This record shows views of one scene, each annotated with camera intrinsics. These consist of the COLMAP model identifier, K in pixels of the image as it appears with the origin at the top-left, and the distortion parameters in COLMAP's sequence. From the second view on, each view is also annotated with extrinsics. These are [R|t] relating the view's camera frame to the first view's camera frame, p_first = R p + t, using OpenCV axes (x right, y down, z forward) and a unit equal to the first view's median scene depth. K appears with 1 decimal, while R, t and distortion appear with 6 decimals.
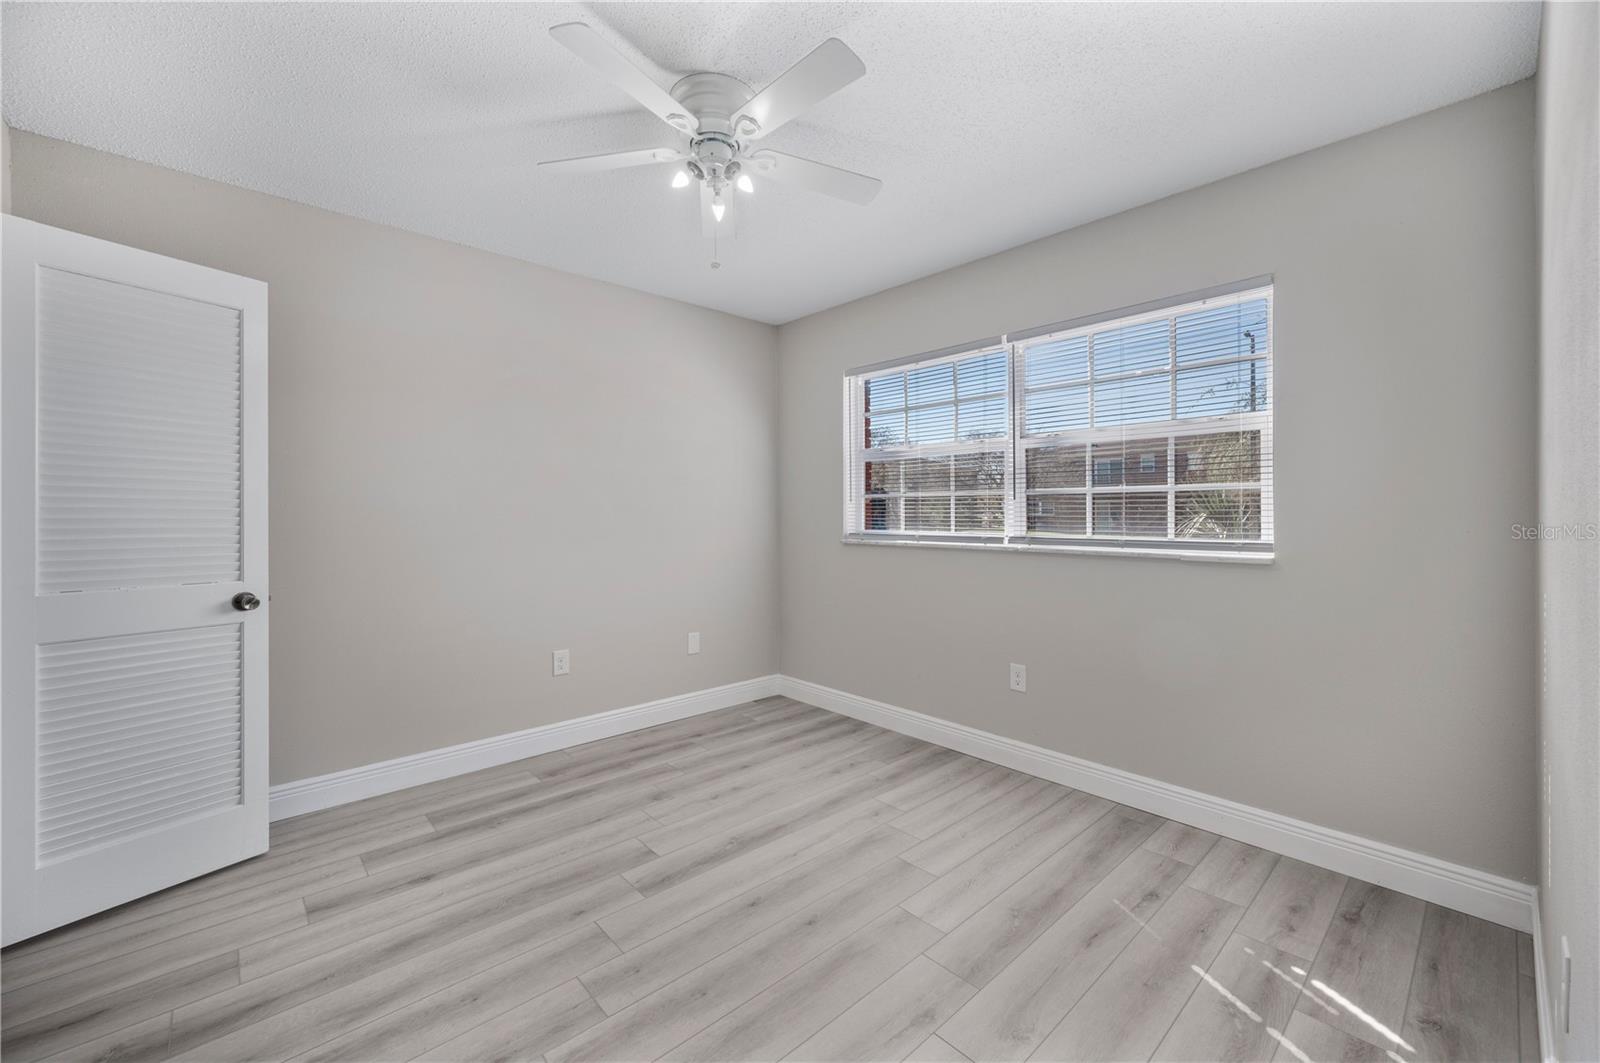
lens RADIAL K [[633.3, 0, 801.8], [0, 633.3, 522.8], [0, 0, 1]] dist [-0.000634, 0.000350]
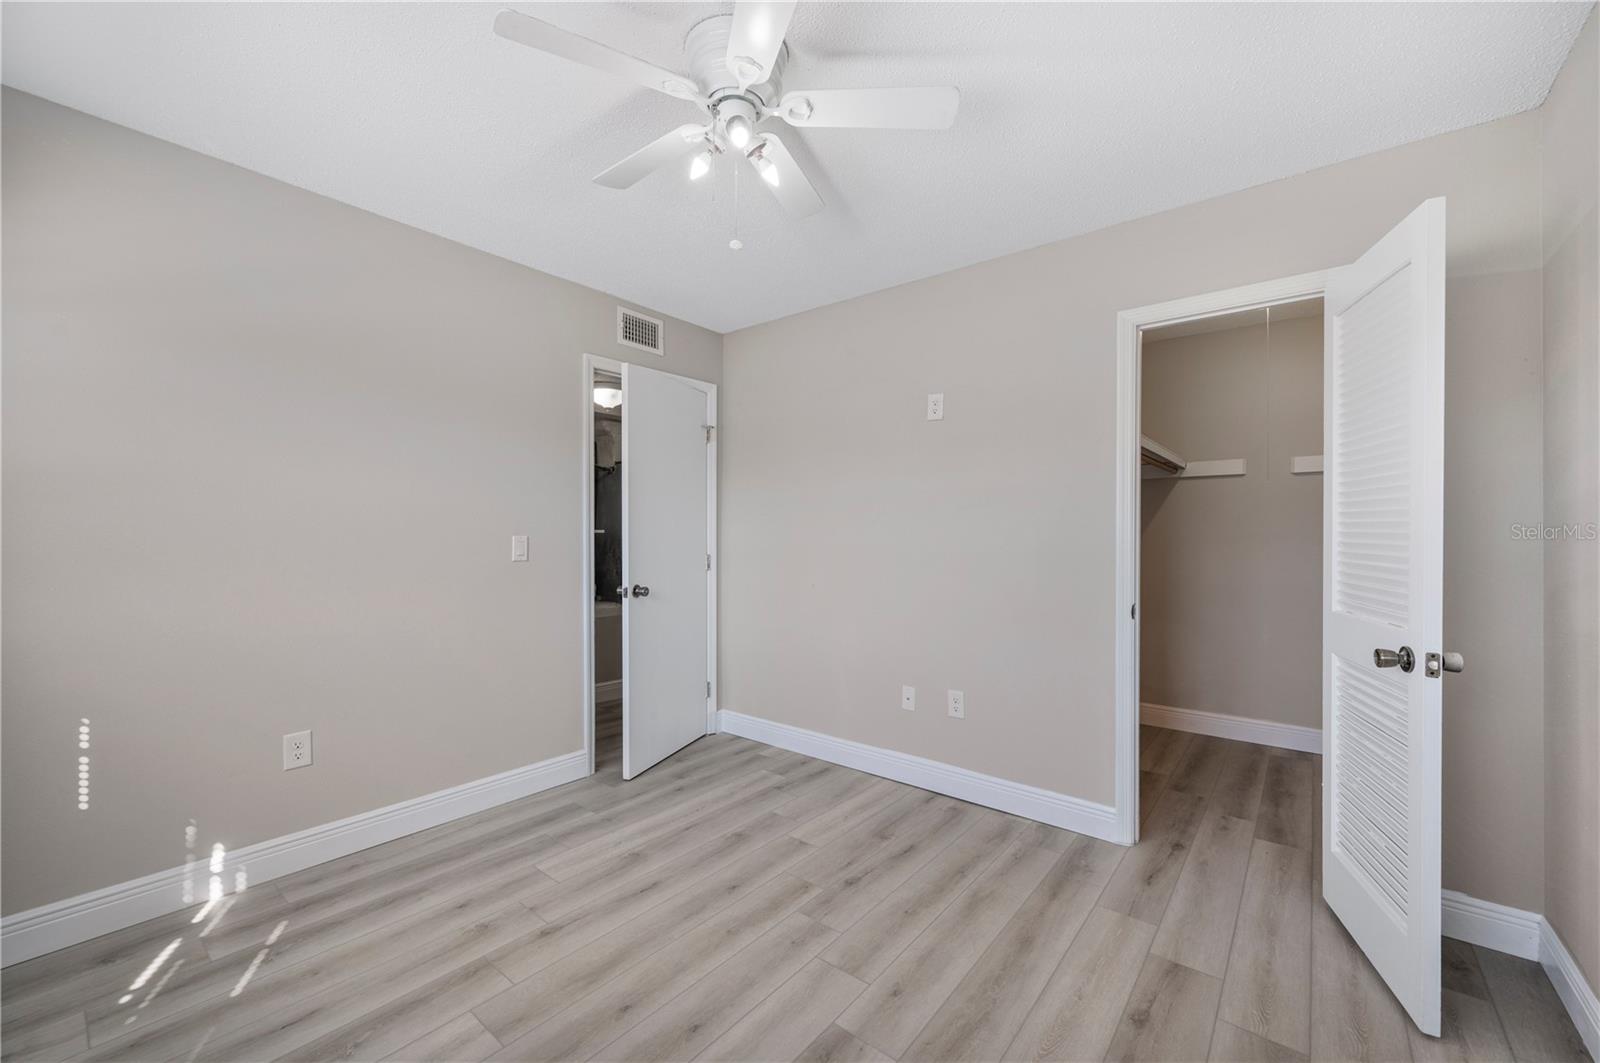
lens RADIAL K [[633.3, 0, 802.9], [0, 633.3, 534.5], [0, 0, 1]] dist [-0.000634, 0.000350]
pose [[-0.985887, -0.006135, -0.167300, -0.082424], [-0.006994, 0.999965, 0.004549, -0.025041], [0.167266, 0.005655, -0.985896, 2.113516]]
